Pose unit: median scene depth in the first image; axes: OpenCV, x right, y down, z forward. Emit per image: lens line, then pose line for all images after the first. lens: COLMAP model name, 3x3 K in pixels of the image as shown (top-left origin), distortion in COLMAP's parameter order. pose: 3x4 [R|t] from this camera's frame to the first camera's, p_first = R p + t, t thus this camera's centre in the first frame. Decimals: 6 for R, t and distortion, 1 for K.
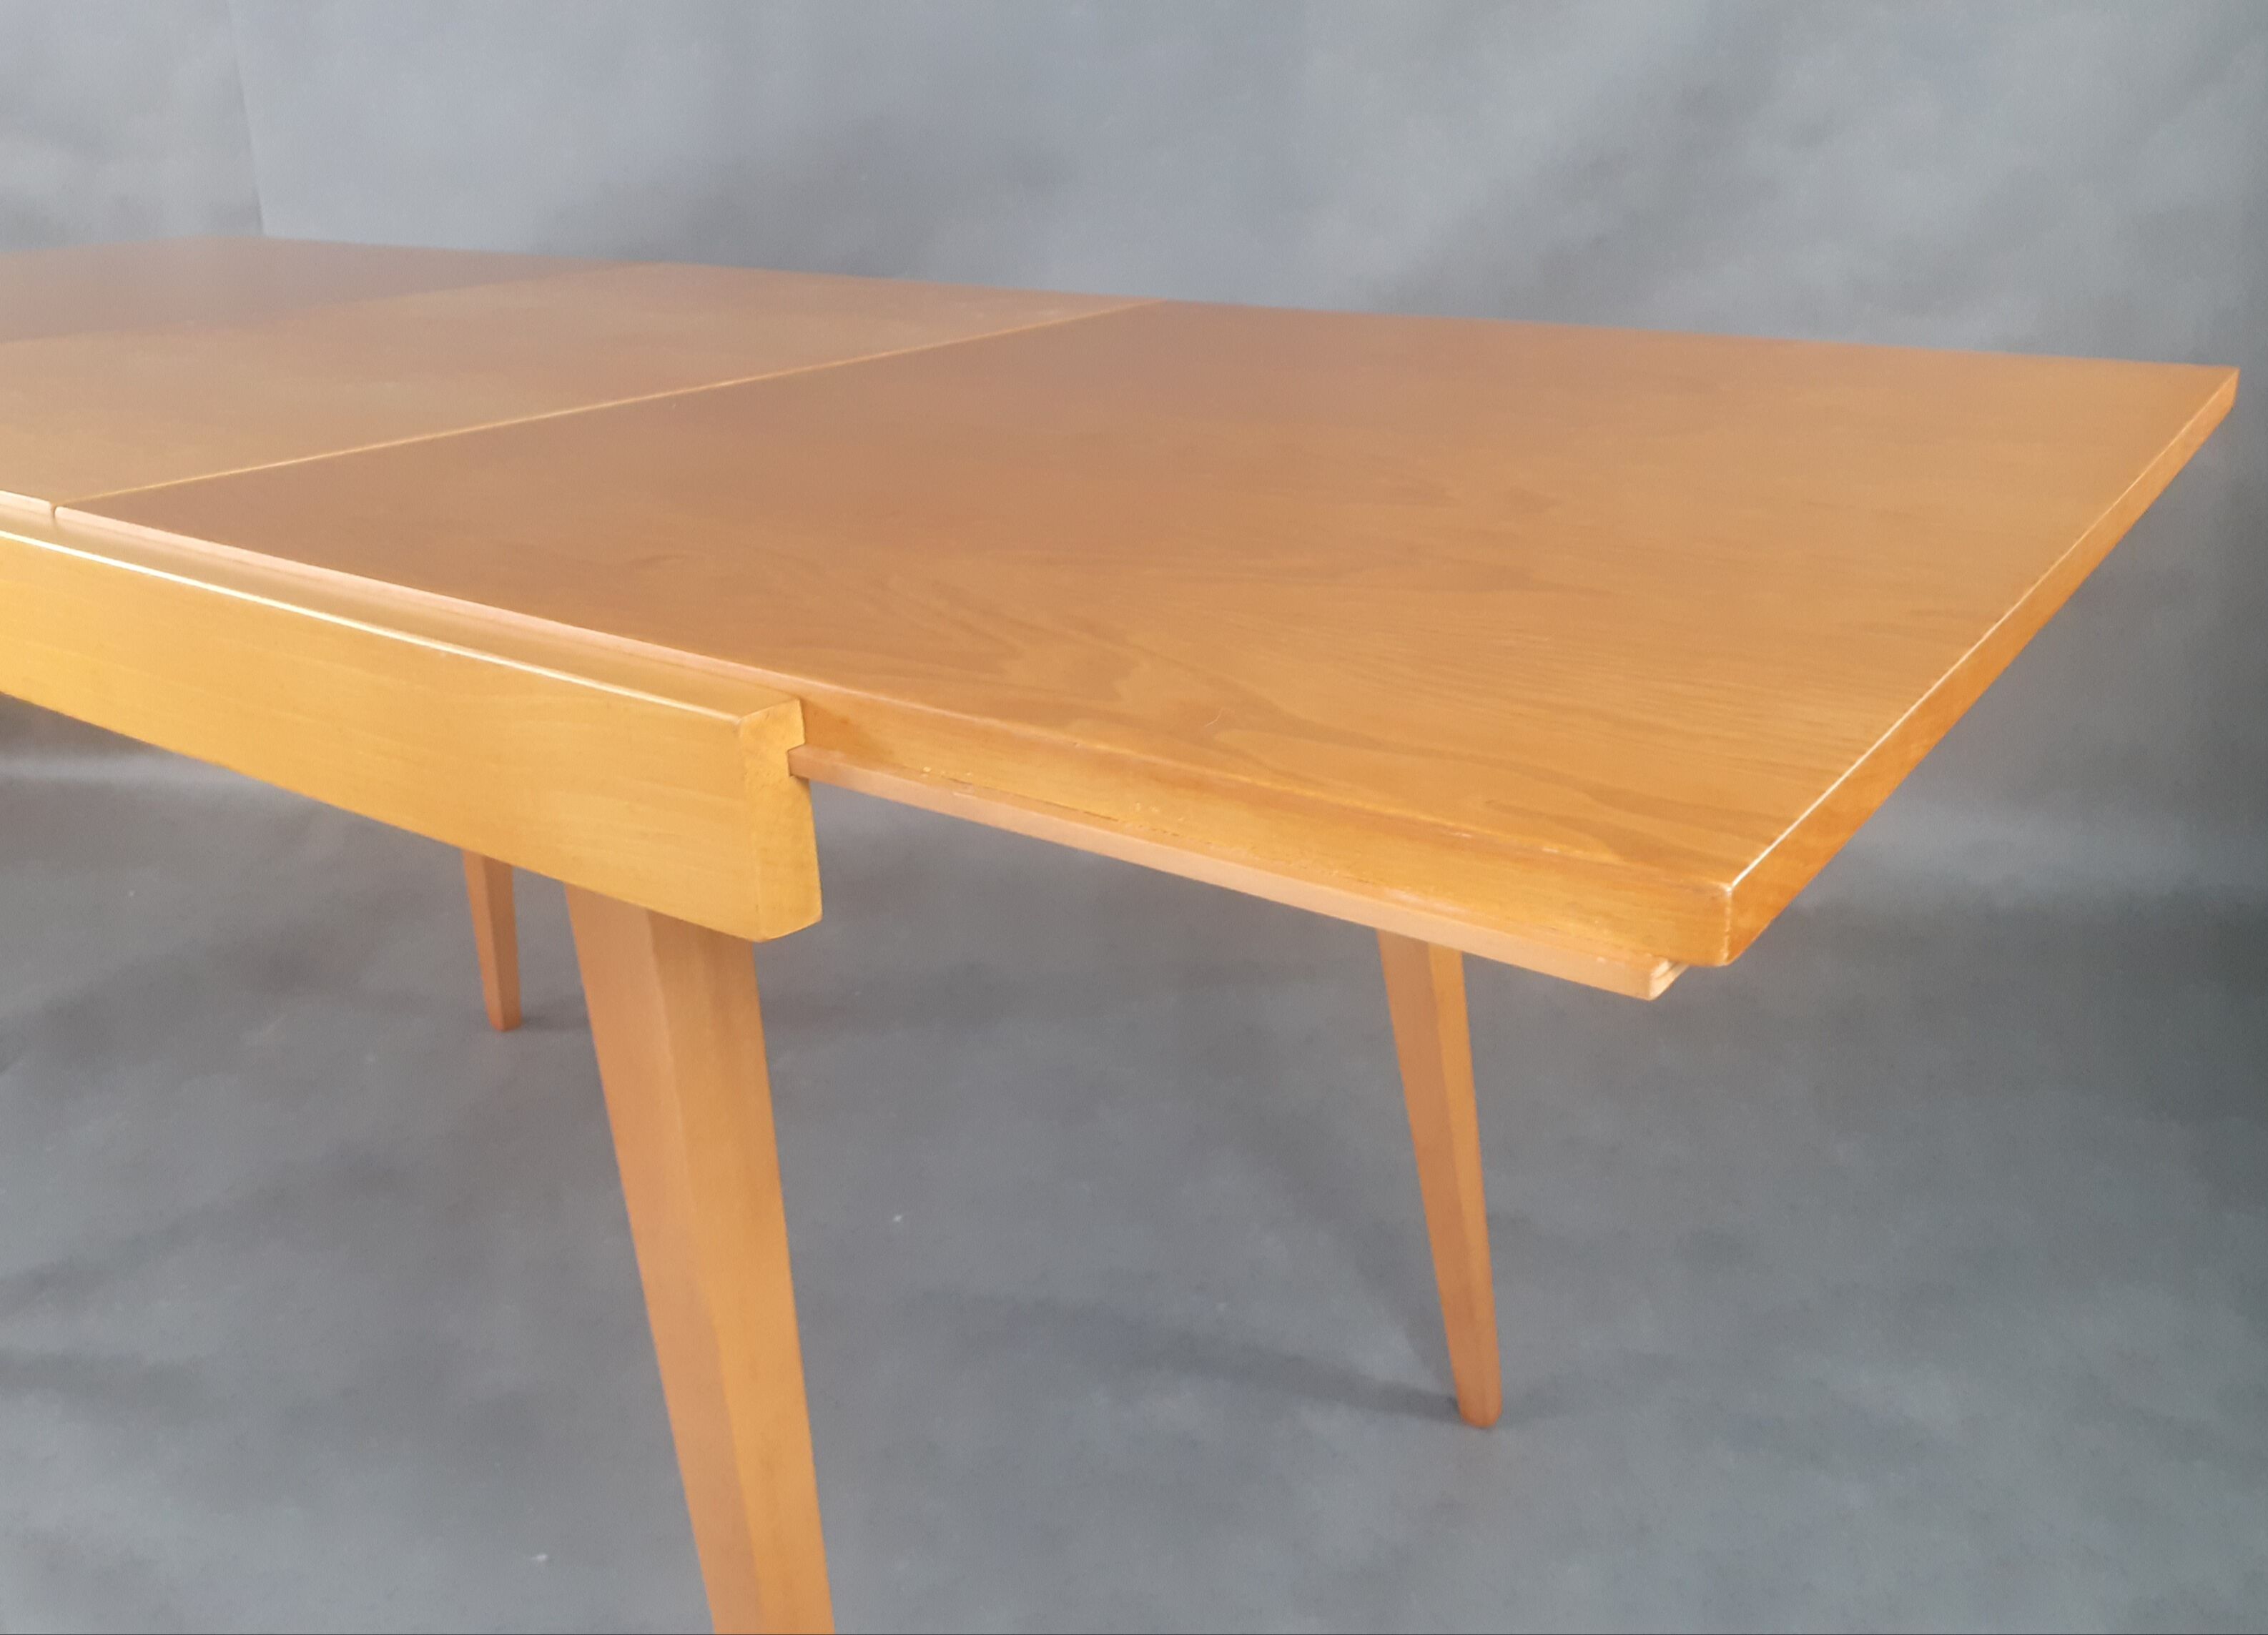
lens RADIAL K [[1799.1, 0, 1134.0], [0, 1799.1, 817.5], [0, 0, 1]] dist [0.002543, -0.004292]
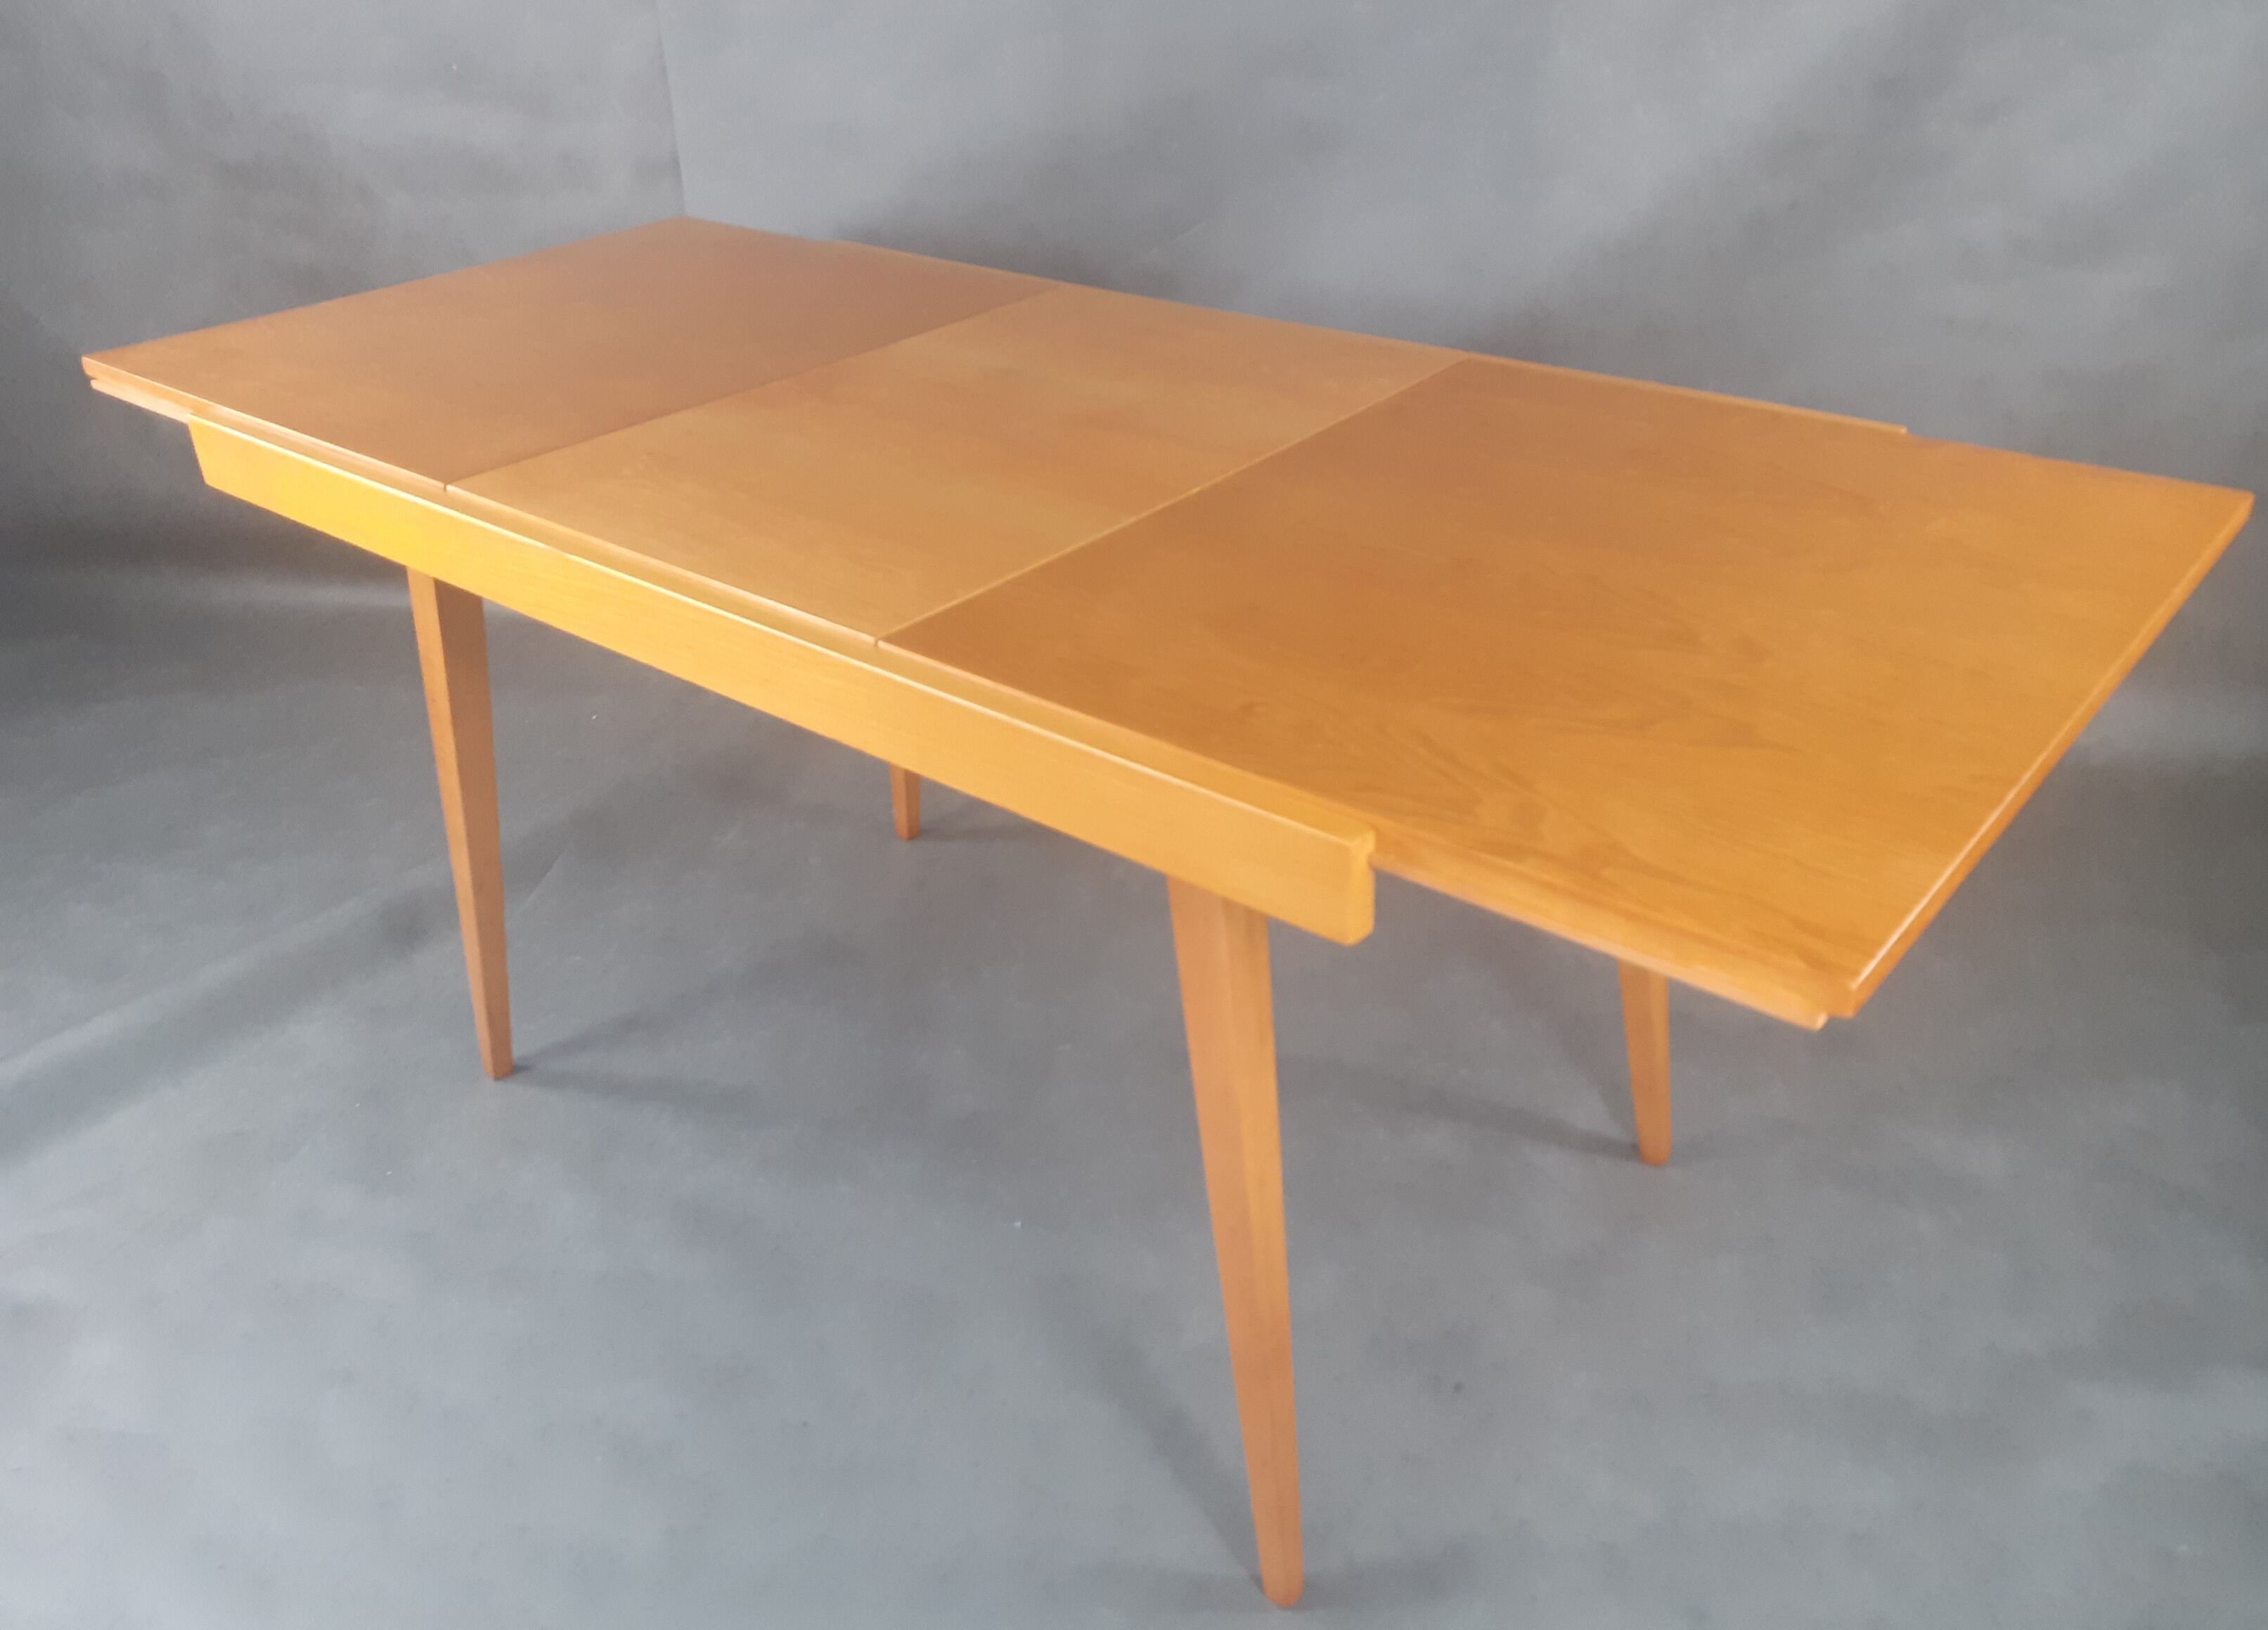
lens RADIAL K [[1762.1, 0, 1124.0], [0, 1762.1, 781.0], [0, 0, 1]] dist [0.087736, -0.123332]
pose [[0.997106, 0.023321, -0.072360, -0.131917], [-0.012534, 0.989191, 0.146094, -0.163017], [0.074985, -0.144764, 0.986621, -0.377782]]
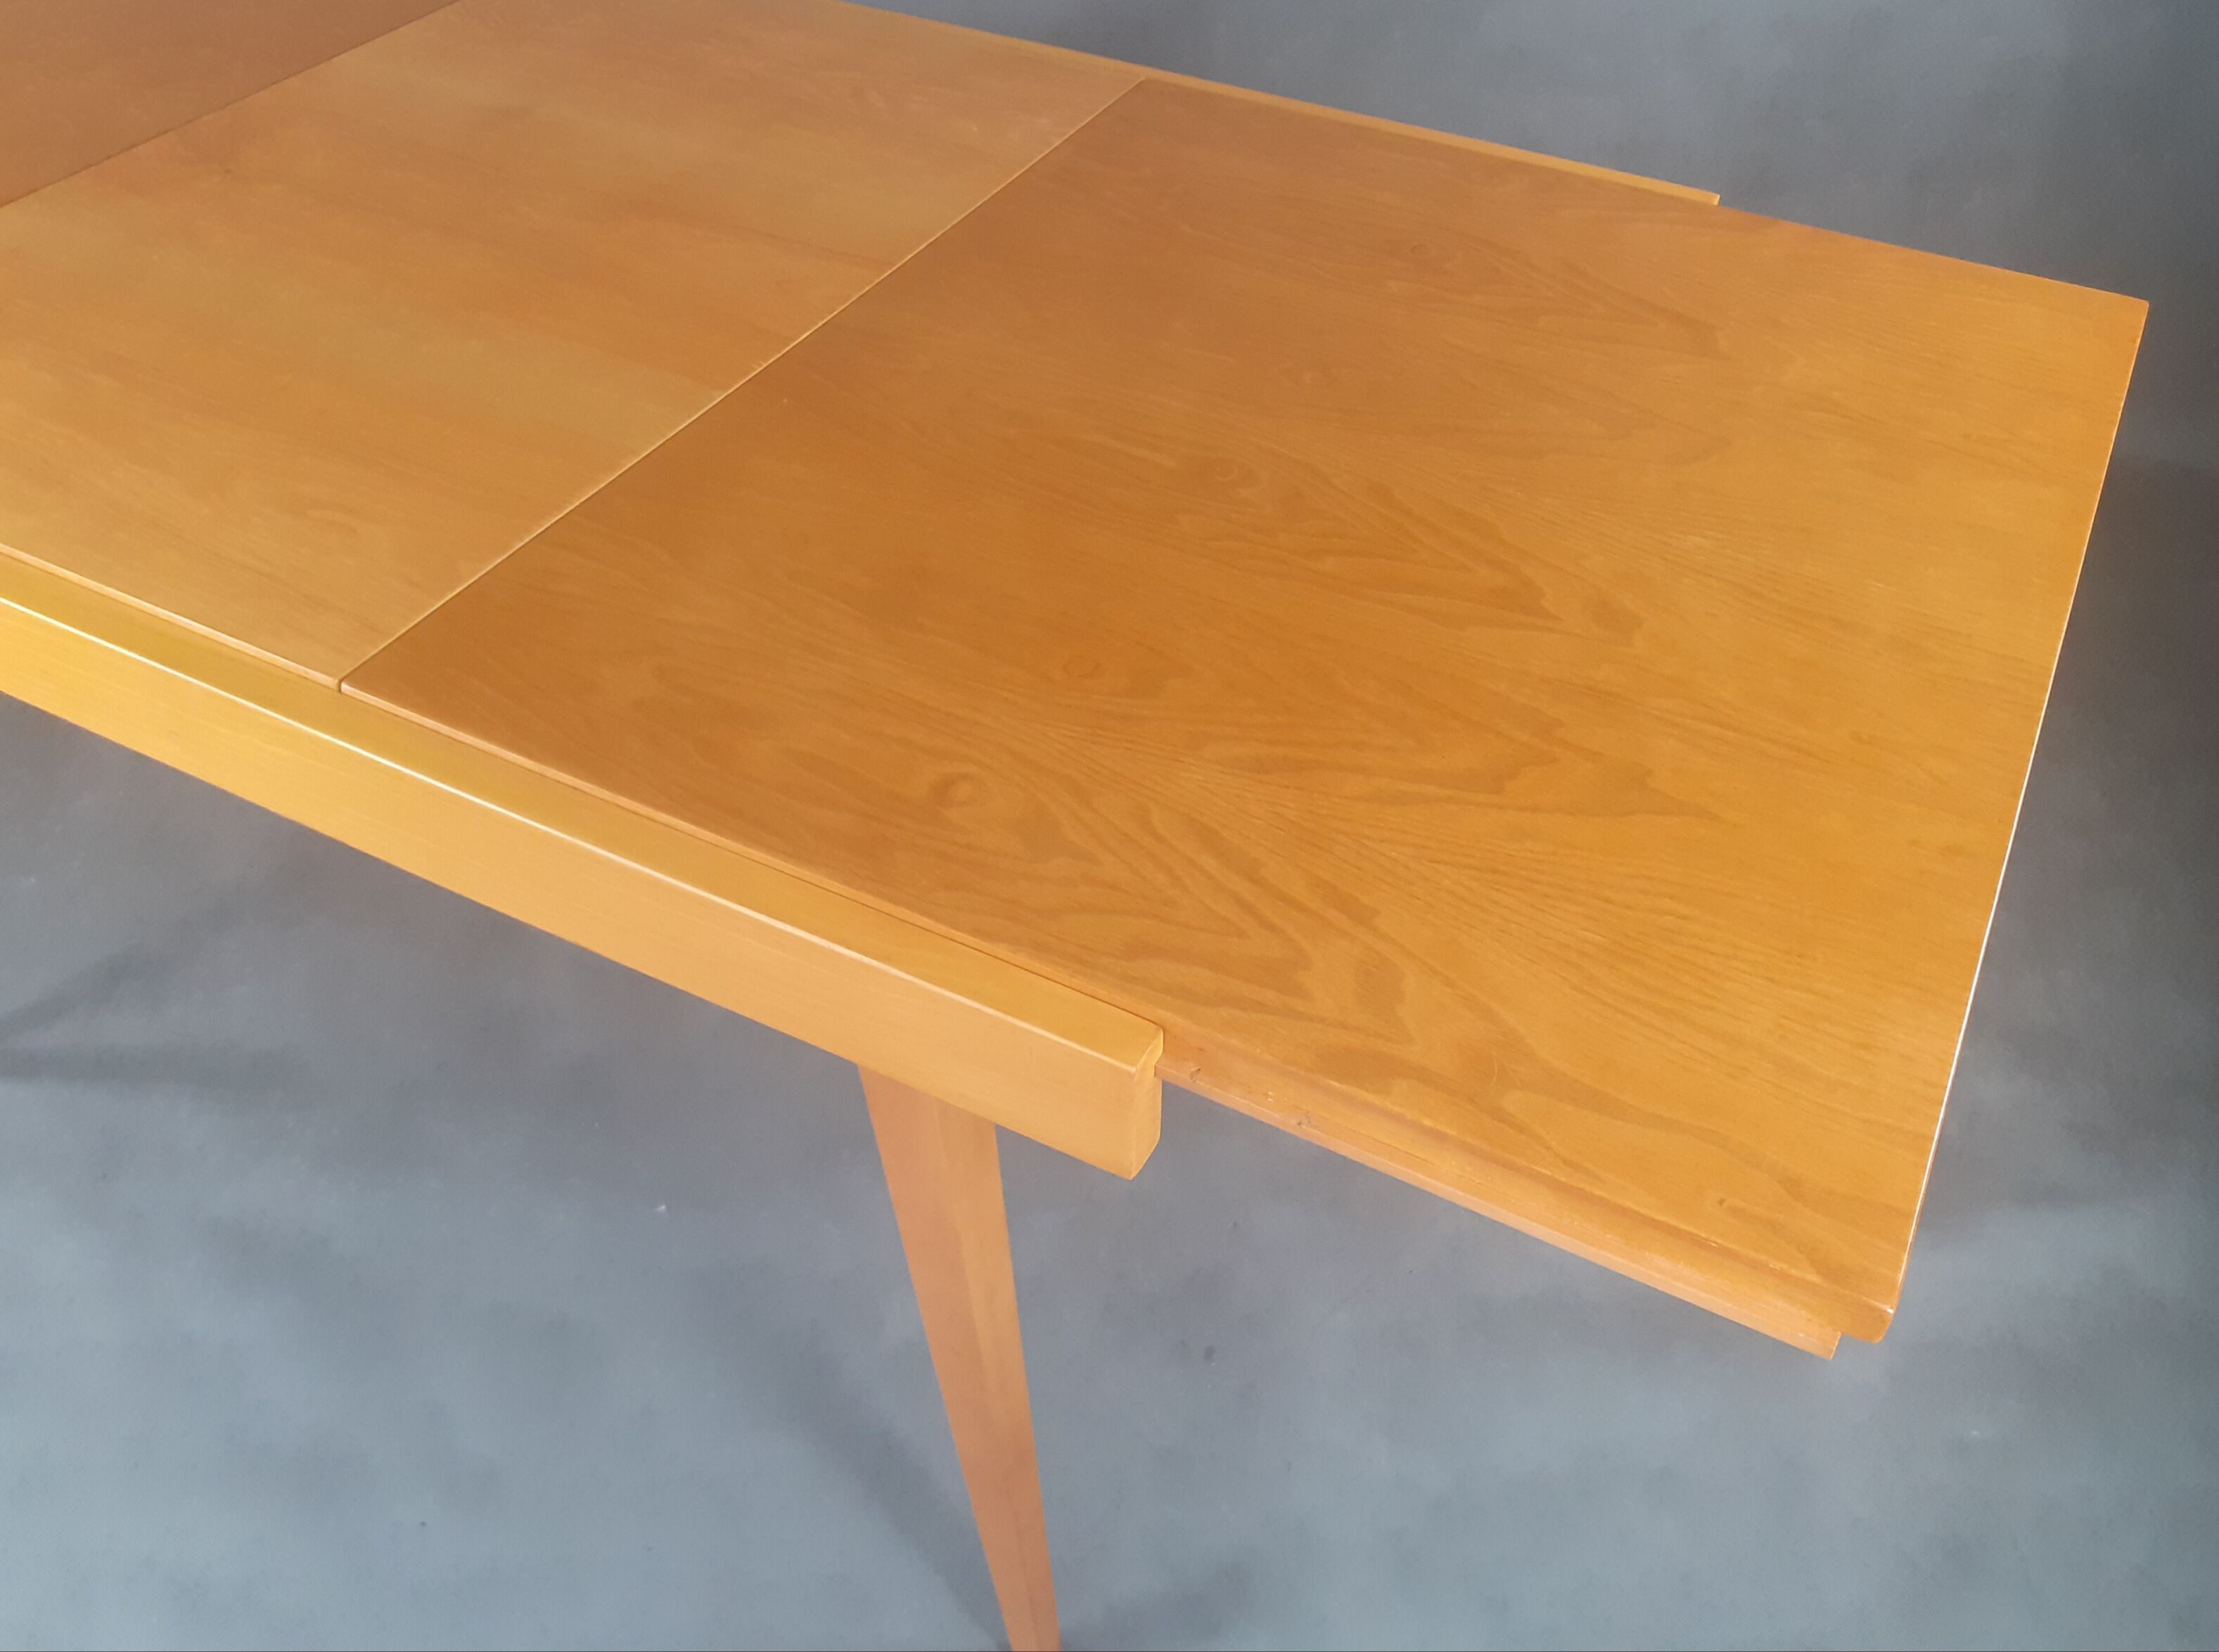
lens RADIAL K [[1751.0, 0, 1097.0], [0, 1751.0, 737.9], [0, 0, 1]] dist [0.112754, -0.212068]
pose [[0.989189, -0.068808, 0.129501, -0.159220], [0.015683, 0.927658, 0.373100, -0.309261], [-0.145806, -0.367036, 0.918709, -0.040494]]
